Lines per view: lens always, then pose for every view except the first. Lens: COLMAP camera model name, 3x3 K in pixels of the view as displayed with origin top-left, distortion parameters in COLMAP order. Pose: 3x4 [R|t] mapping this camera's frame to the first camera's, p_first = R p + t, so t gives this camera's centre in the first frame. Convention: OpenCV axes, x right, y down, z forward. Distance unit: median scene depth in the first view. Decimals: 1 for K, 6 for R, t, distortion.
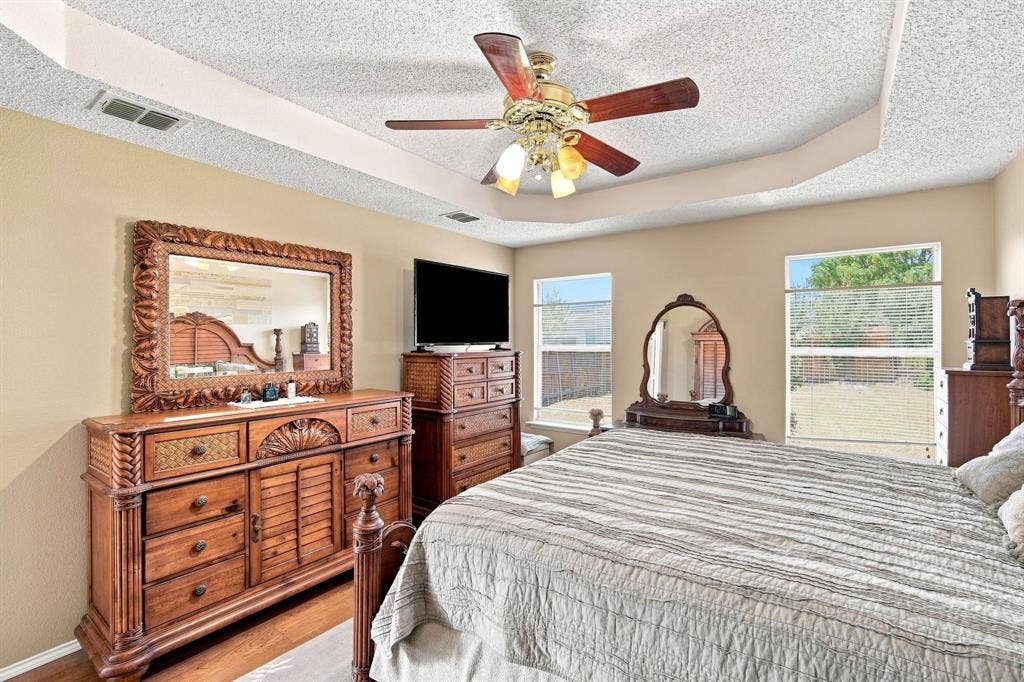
lens RADIAL K [[451.6, 0, 505.9], [0, 451.6, 342.1], [0, 0, 1]] dist [-0.014413, -0.000278]
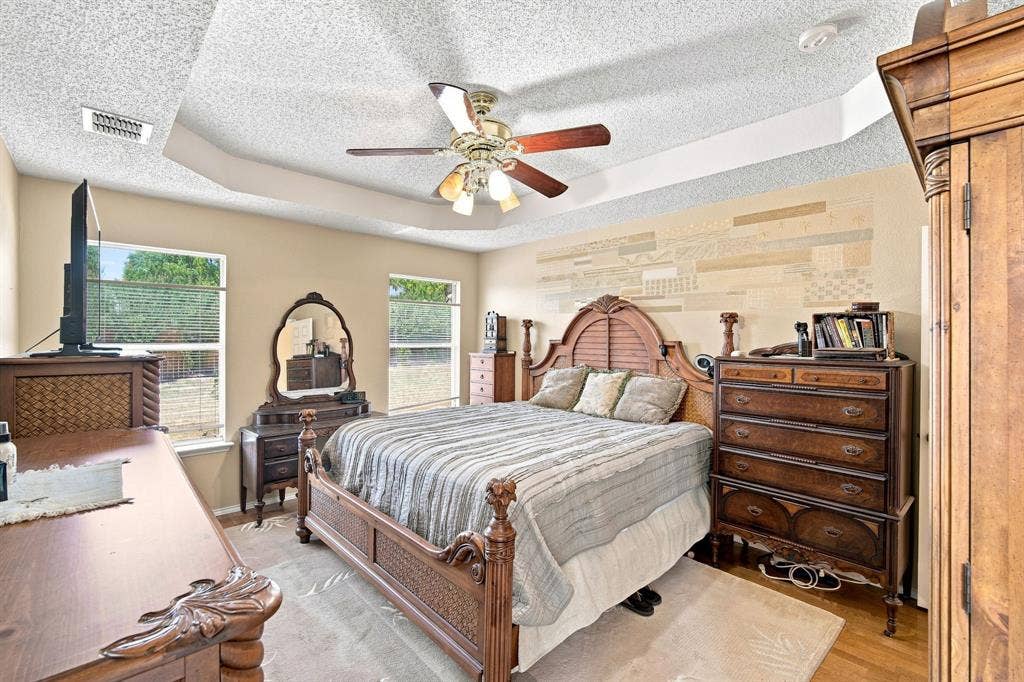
lens RADIAL K [[451.6, 0, 505.8], [0, 451.6, 338.9], [0, 0, 1]] dist [-0.014413, -0.000278]
pose [[0.180120, 0.001632, 0.983643, -0.602259], [-0.002221, 0.999997, -0.001253, 0.002621], [-0.983642, -0.001959, 0.180123, 0.407947]]
